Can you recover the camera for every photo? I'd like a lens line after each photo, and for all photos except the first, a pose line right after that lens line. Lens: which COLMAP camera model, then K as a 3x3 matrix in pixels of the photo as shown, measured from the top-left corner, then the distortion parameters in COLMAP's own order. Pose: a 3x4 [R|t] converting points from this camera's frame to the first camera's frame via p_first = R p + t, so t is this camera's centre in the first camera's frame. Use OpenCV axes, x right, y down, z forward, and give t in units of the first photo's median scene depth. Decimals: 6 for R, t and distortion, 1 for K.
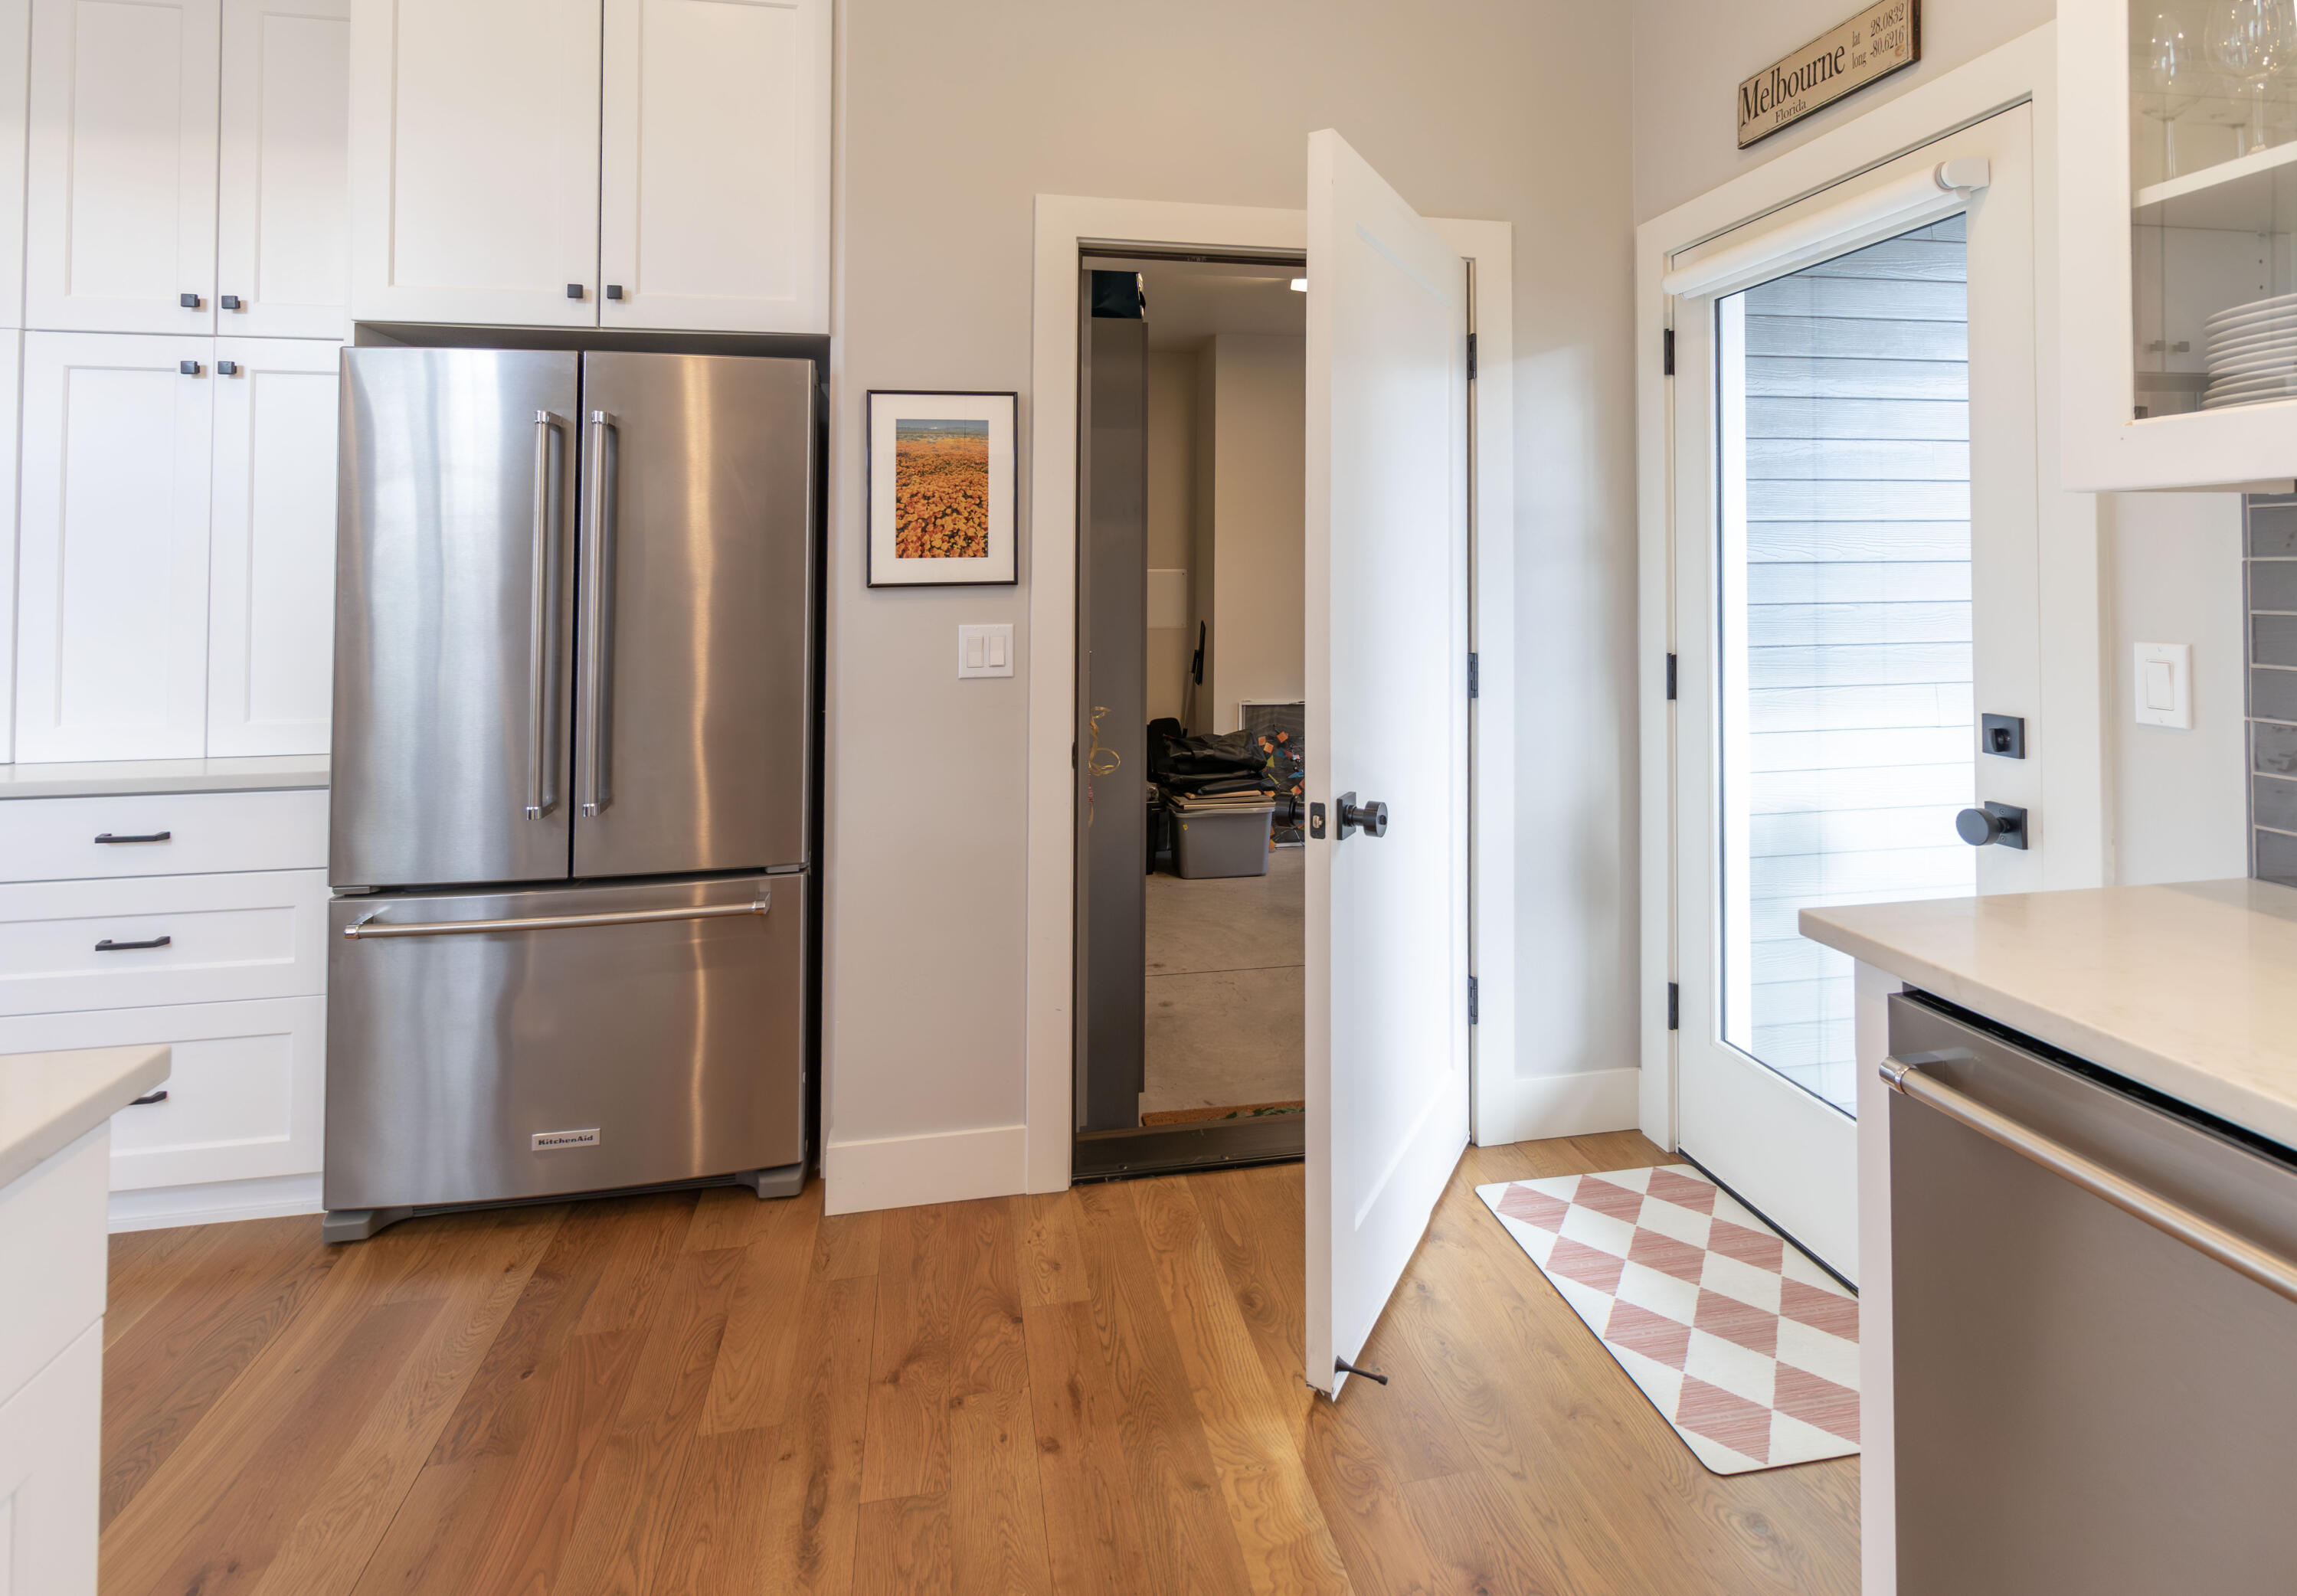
lens RADIAL K [[1117.3, 0, 1142.9], [0, 1117.3, 547.7], [0, 0, 1]] dist [-0.001267, 0.000214]
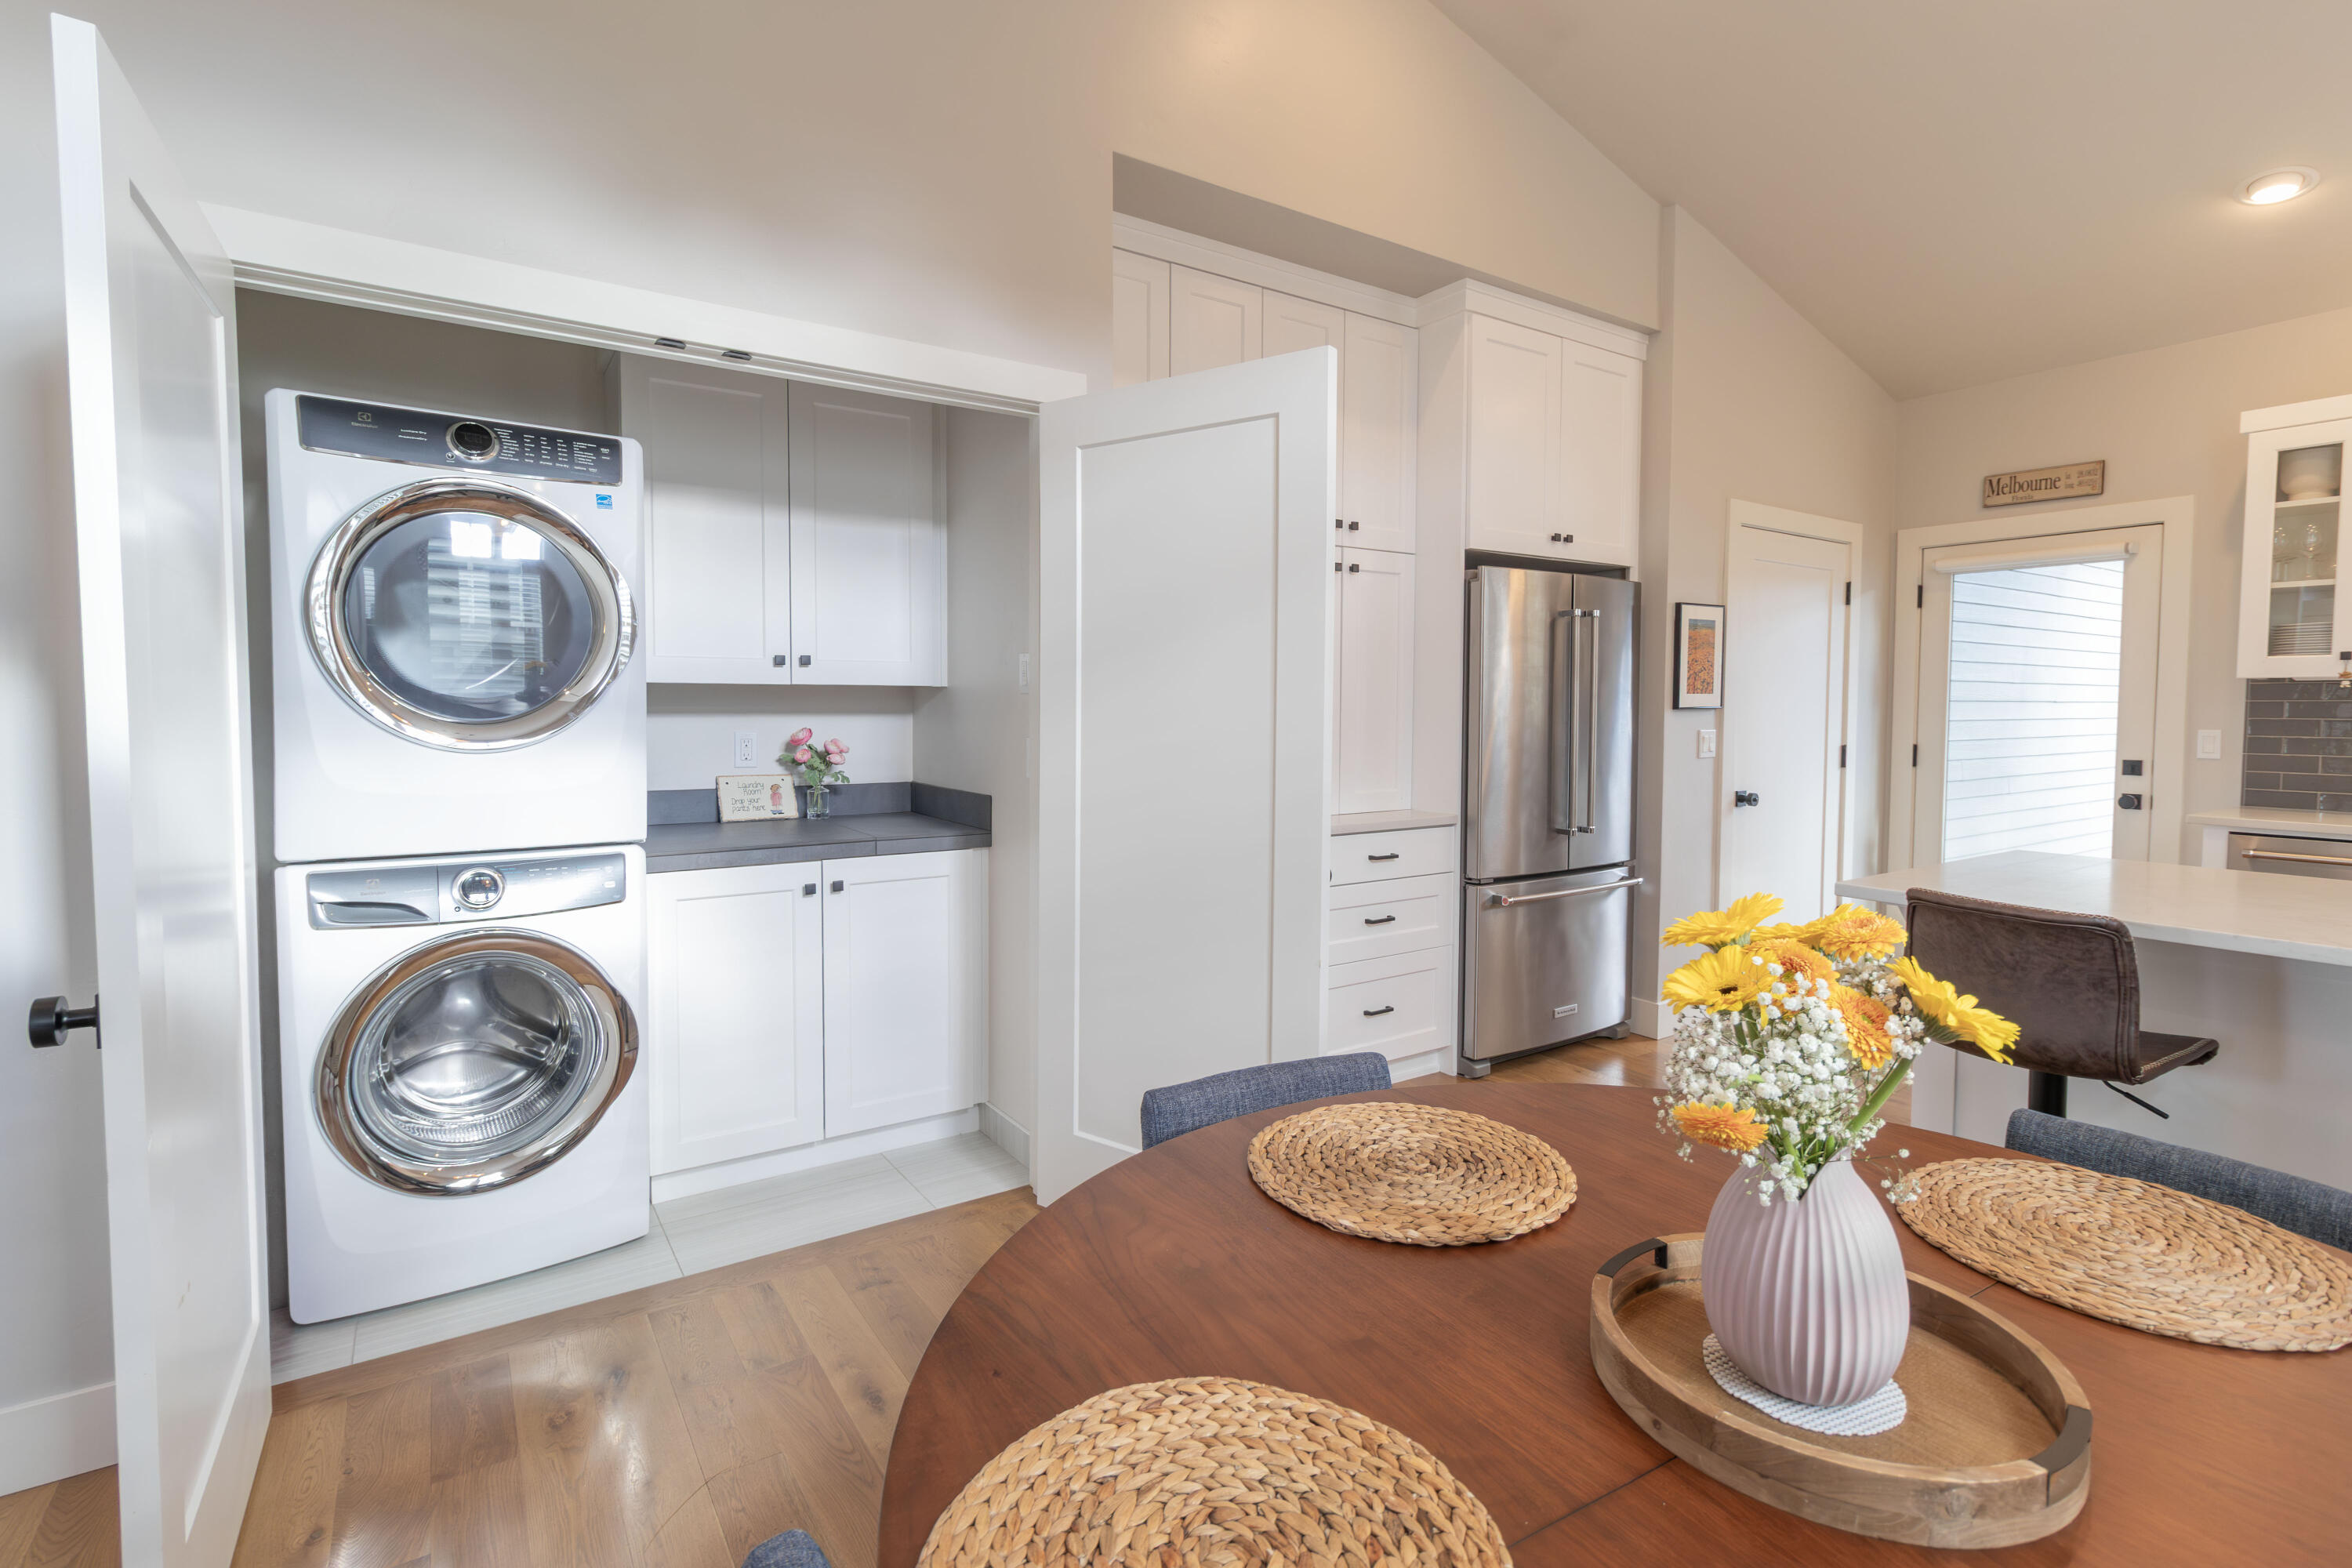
lens RADIAL K [[1094.7, 0, 1182.6], [0, 1094.7, 750.4], [0, 0, 1]] dist [0.000636, 0.000062]
pose [[0.917141, -0.009141, 0.398457, -1.786962], [-0.015720, 0.998129, 0.059080, 0.009810], [-0.398252, -0.060449, 0.915282, -0.355870]]
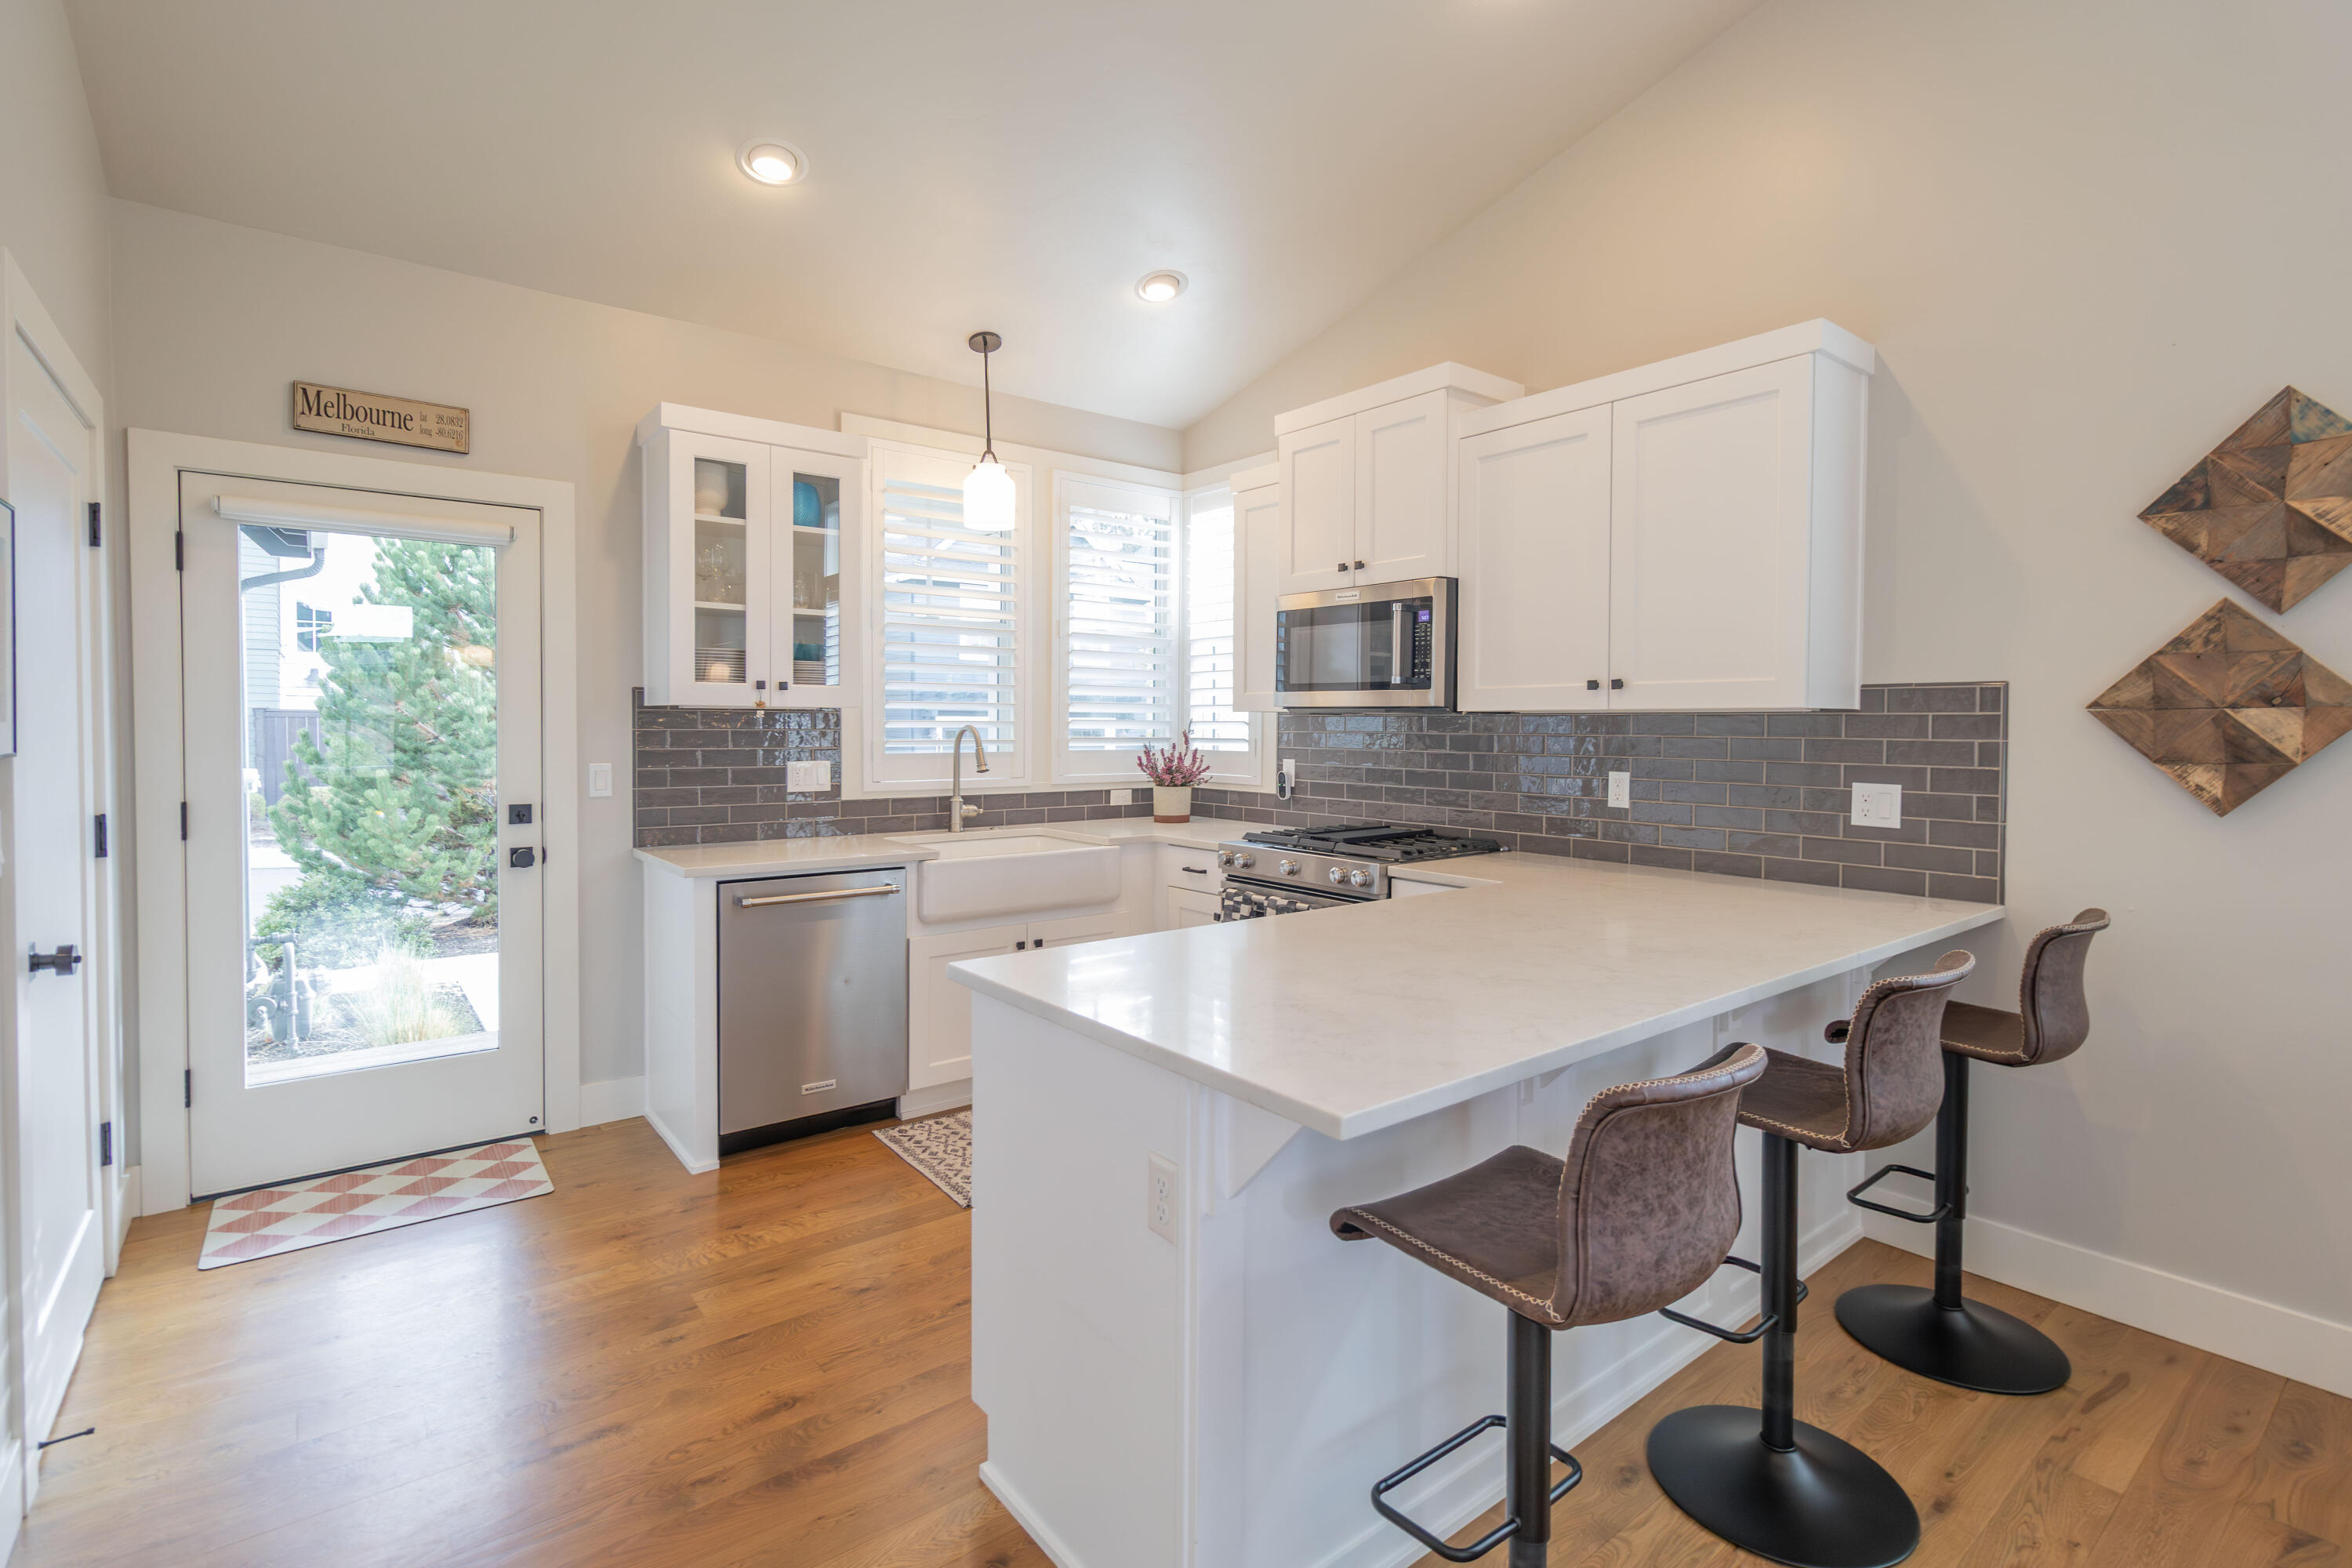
lens RADIAL K [[1094.7, 0, 1188.0], [0, 1094.7, 751.4], [0, 0, 1]] dist [0.000636, 0.000062]
pose [[-0.474905, -0.020153, 0.879806, -1.237312], [-0.022704, 0.999686, 0.010644, 0.003562], [-0.879744, -0.014920, -0.475214, 0.689043]]
